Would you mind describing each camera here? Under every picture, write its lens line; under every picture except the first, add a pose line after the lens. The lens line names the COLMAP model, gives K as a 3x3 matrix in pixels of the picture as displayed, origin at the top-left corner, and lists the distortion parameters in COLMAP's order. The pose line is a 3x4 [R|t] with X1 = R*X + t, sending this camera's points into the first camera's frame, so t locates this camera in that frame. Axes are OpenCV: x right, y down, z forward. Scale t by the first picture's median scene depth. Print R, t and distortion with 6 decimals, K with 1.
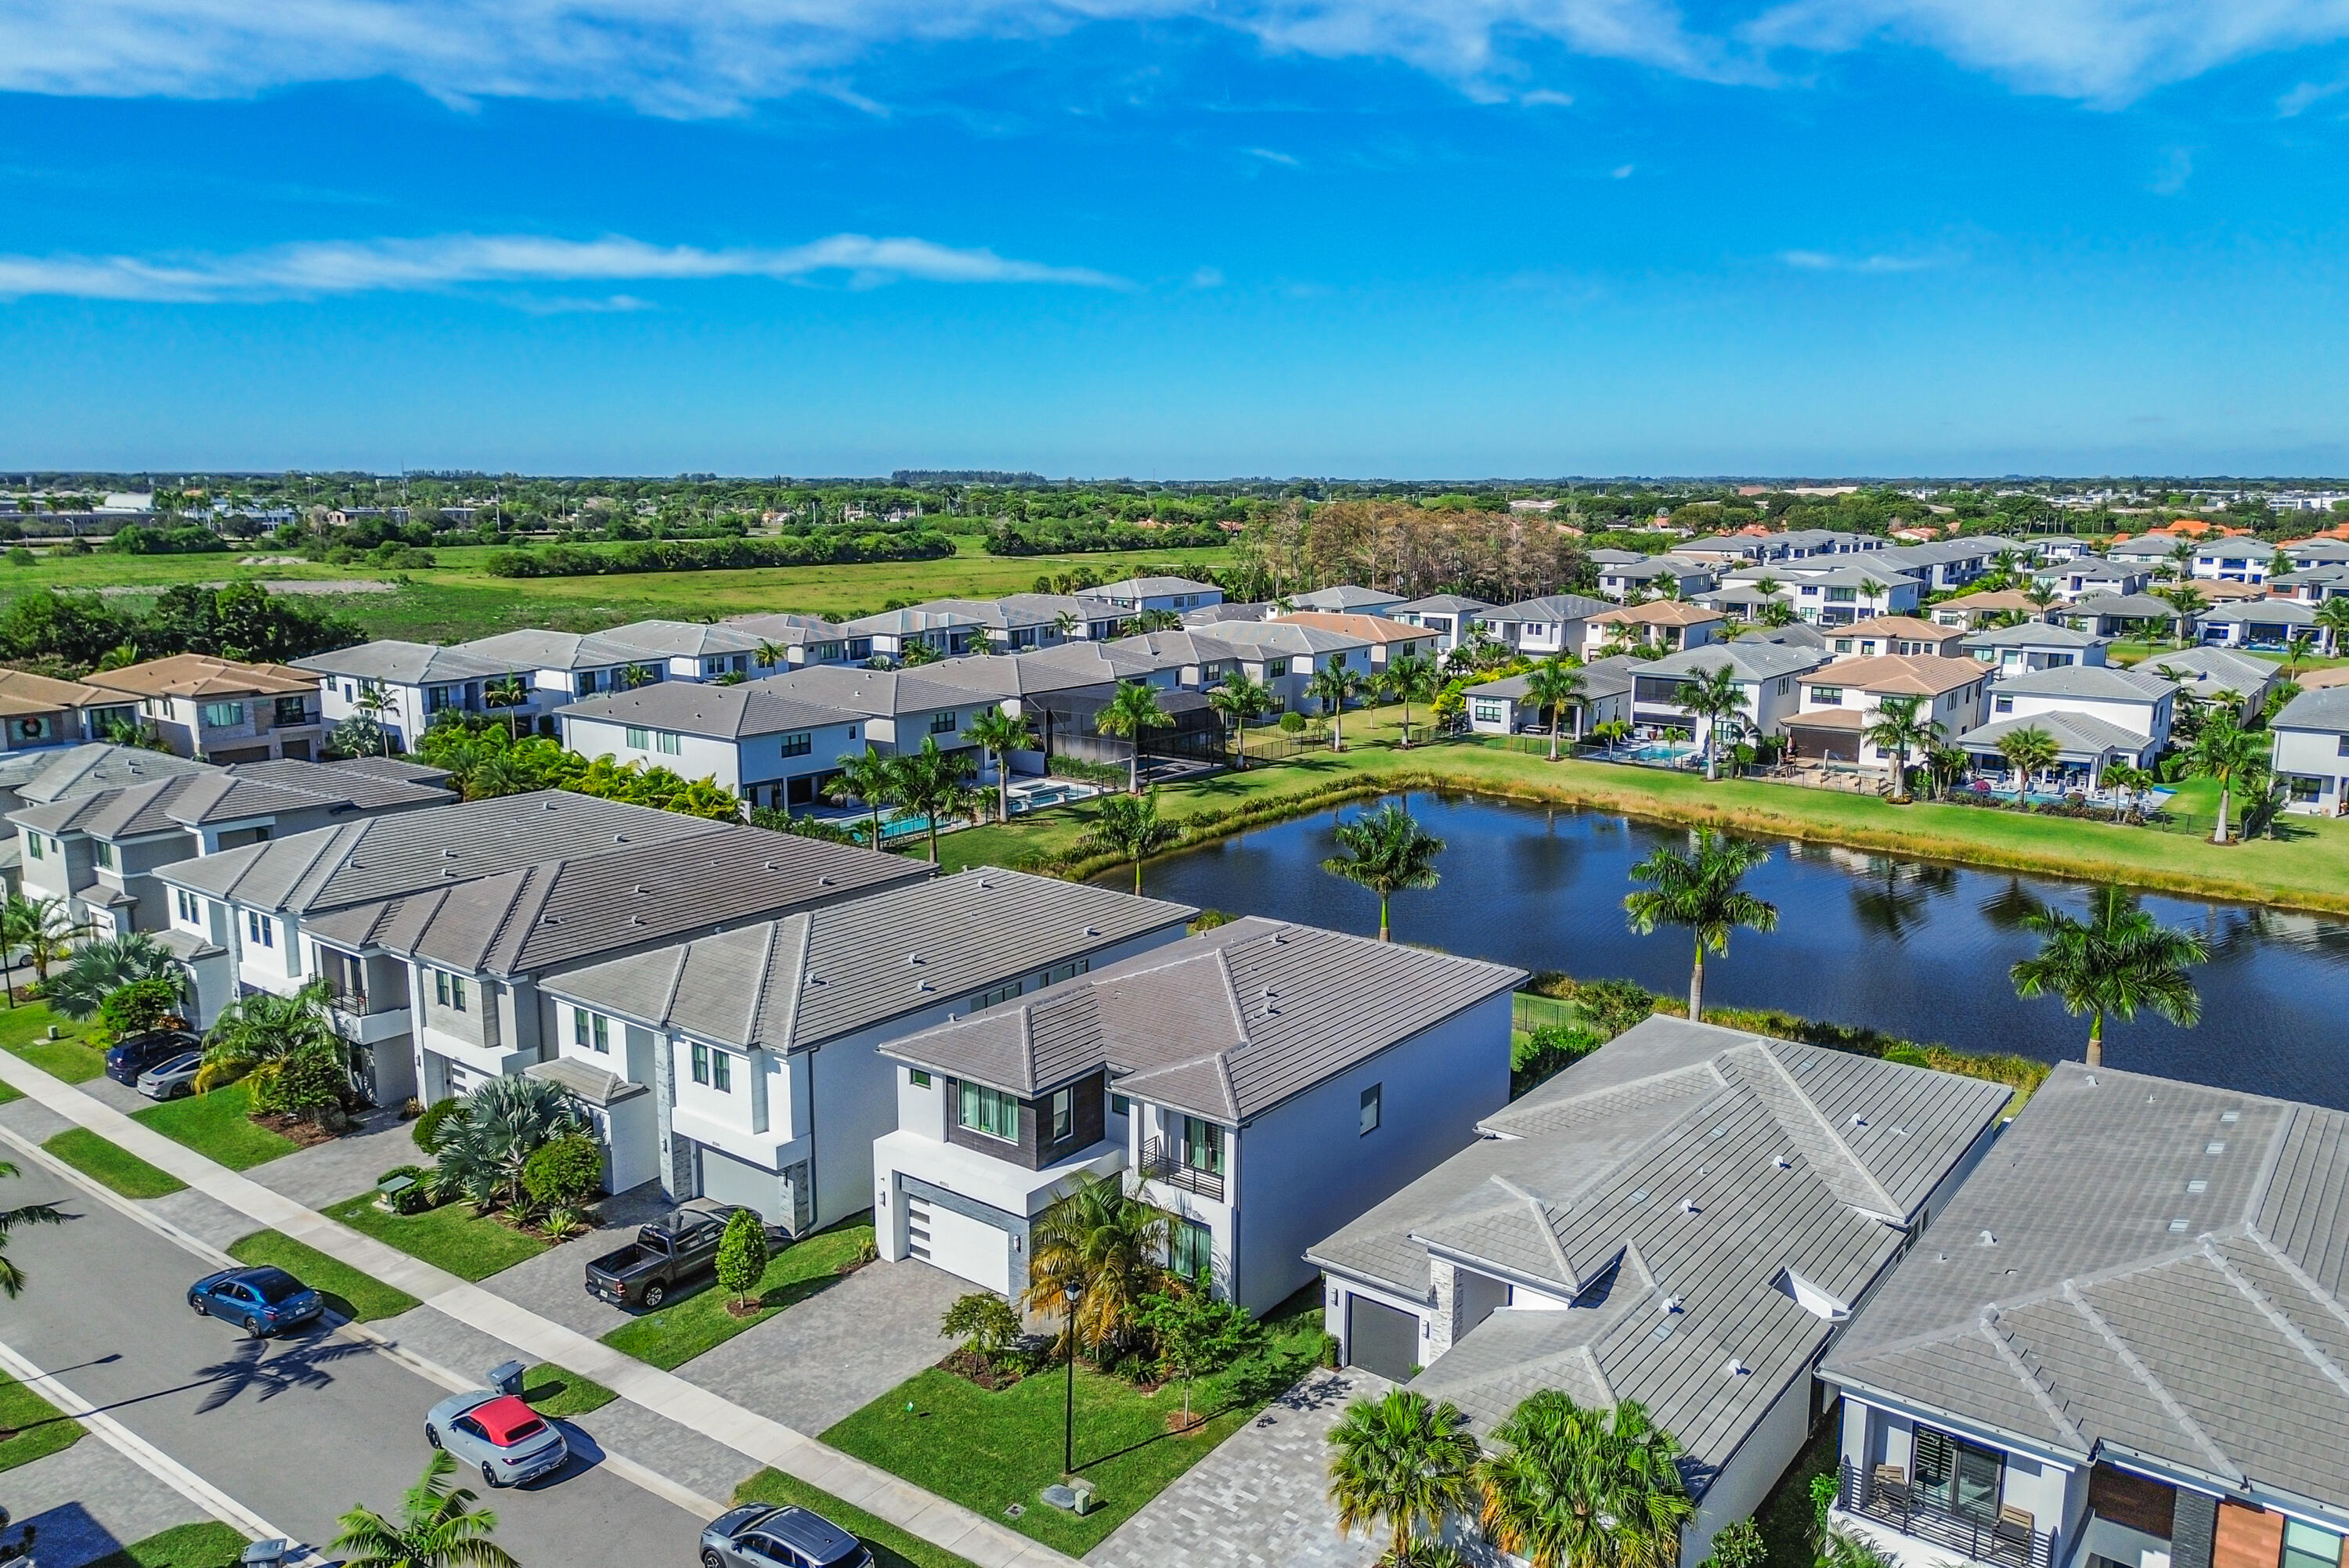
lens RADIAL K [[1698.2, 0, 1126.3], [0, 1698.2, 787.0], [0, 0, 1]] dist [0.038148, -0.000347]
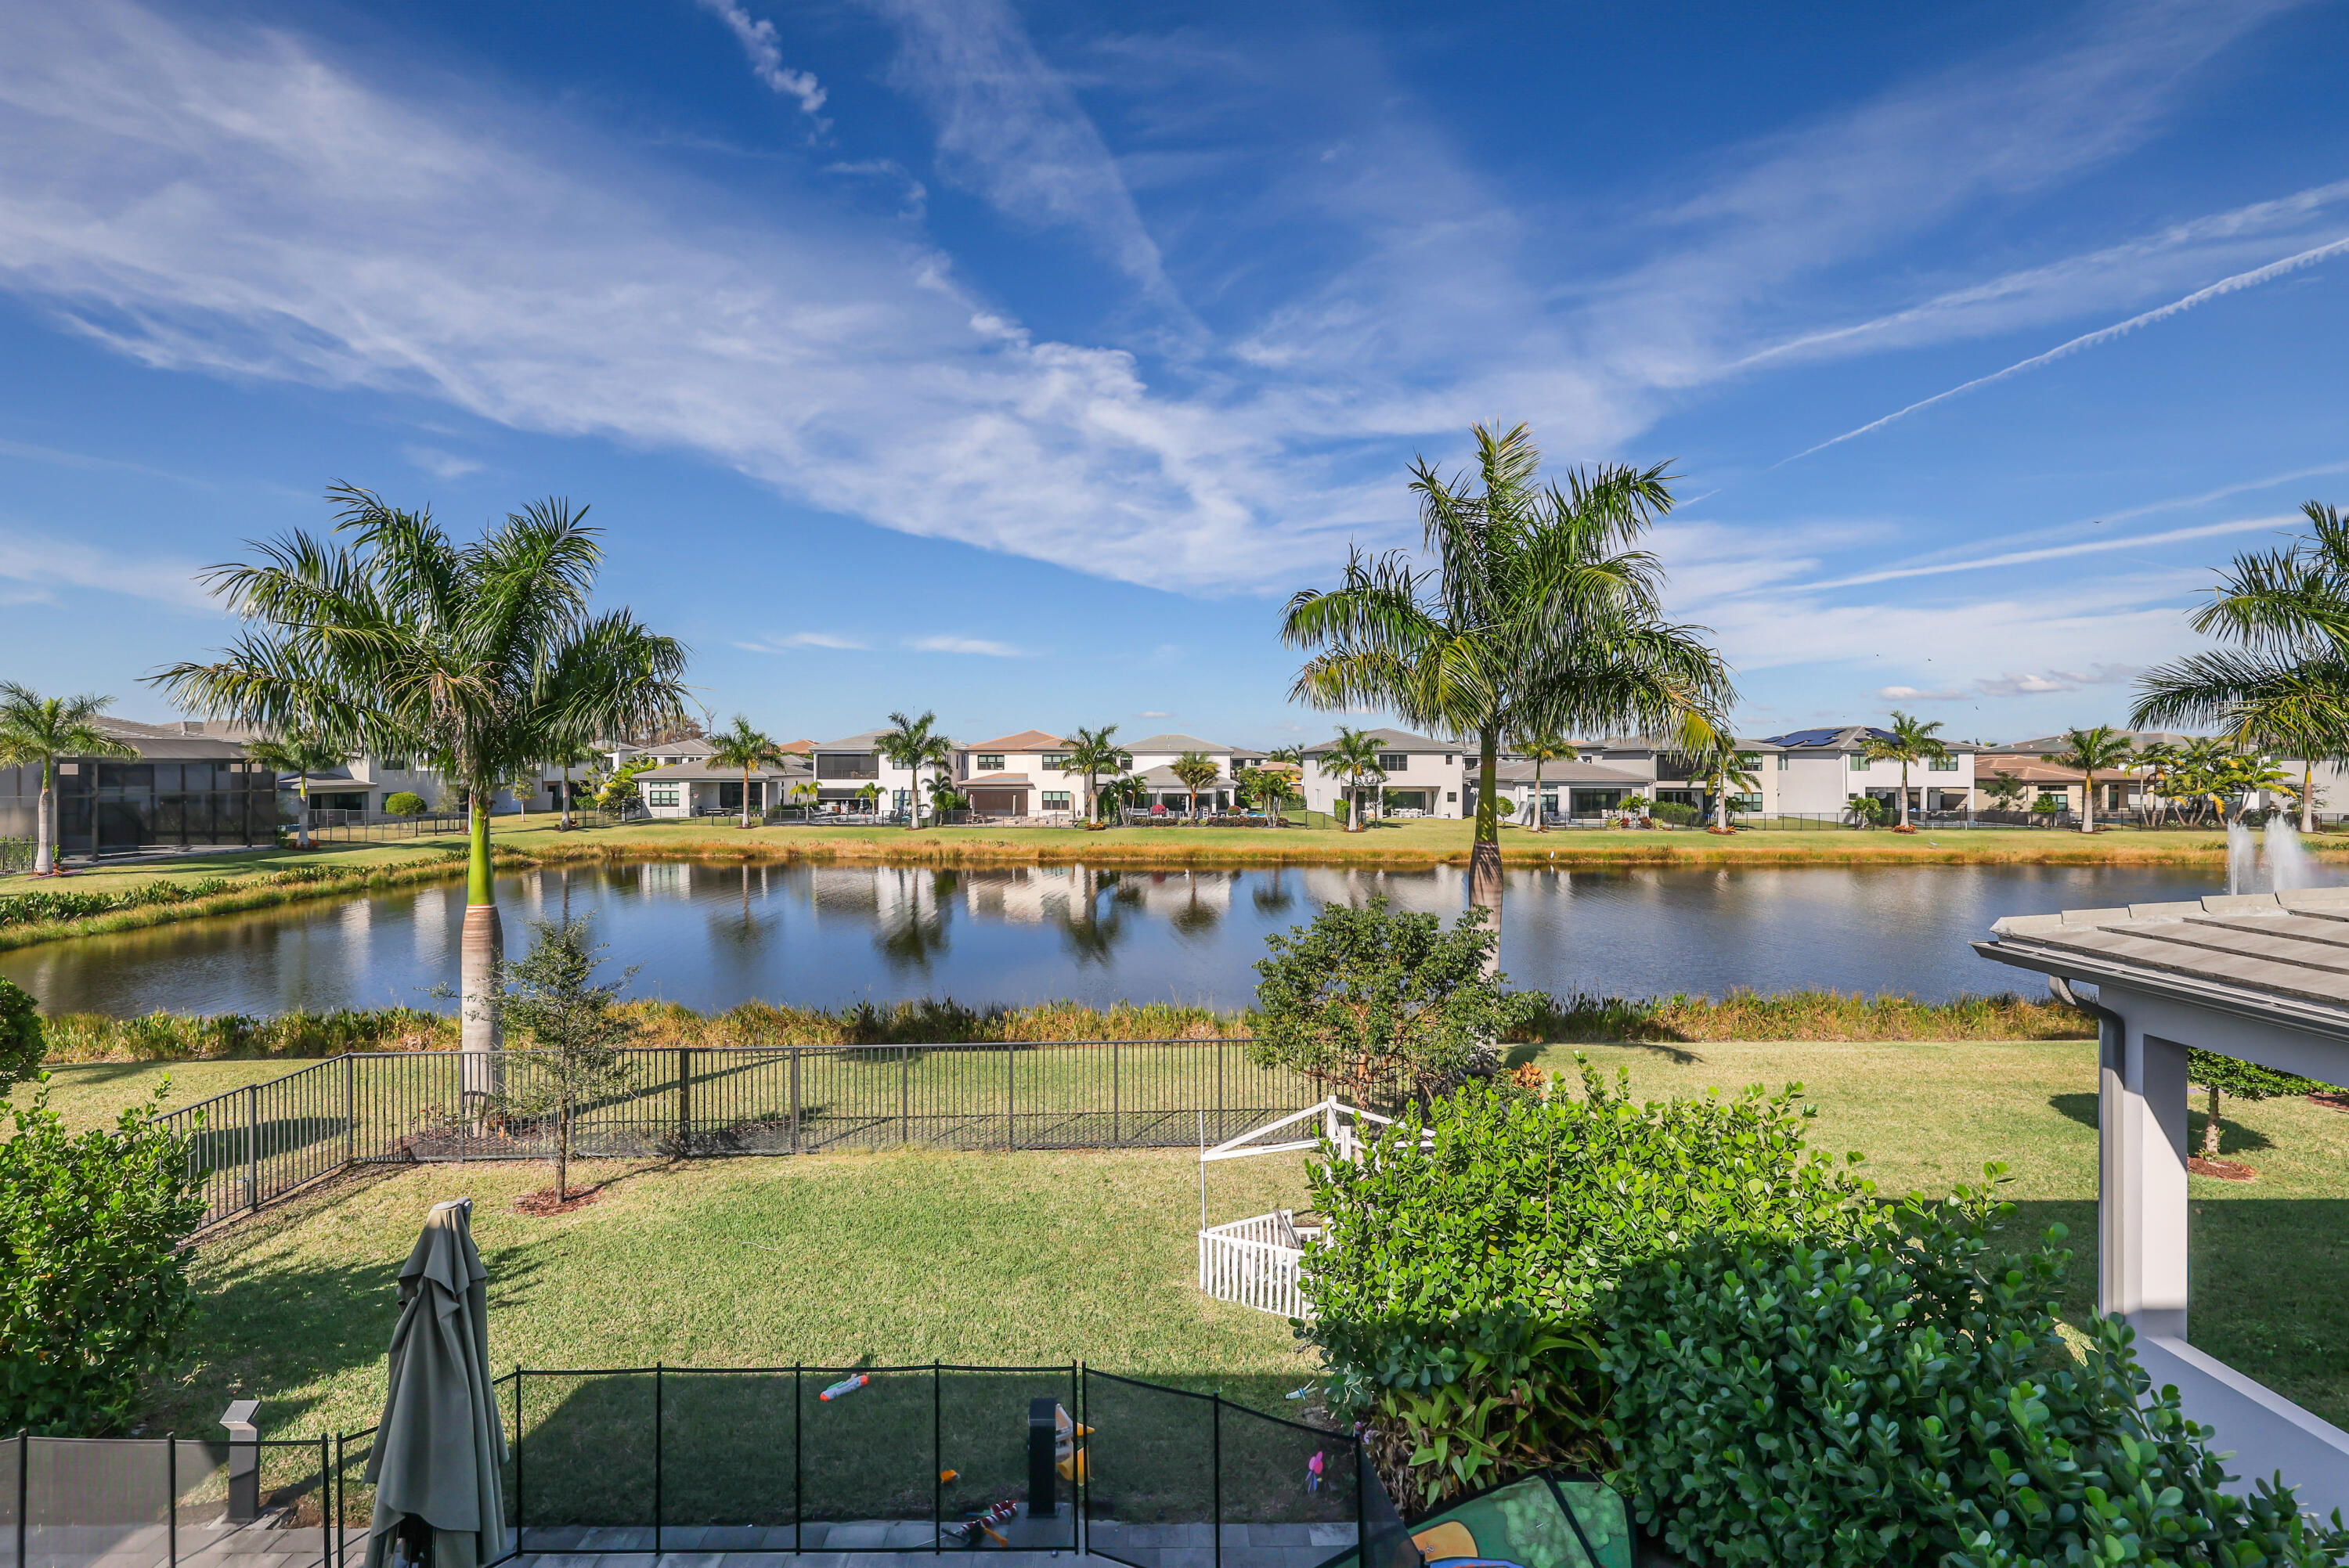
lens RADIAL K [[1014.1, 0, 1167.6], [0, 1014.1, 775.8], [0, 0, 1]] dist [0.000152, -0.000100]
pose [[0.768313, -0.006258, 0.640044, 0.177783], [0.110361, 0.986272, -0.122835, 0.127701], [-0.630489, 0.165012, 0.758456, 1.060266]]
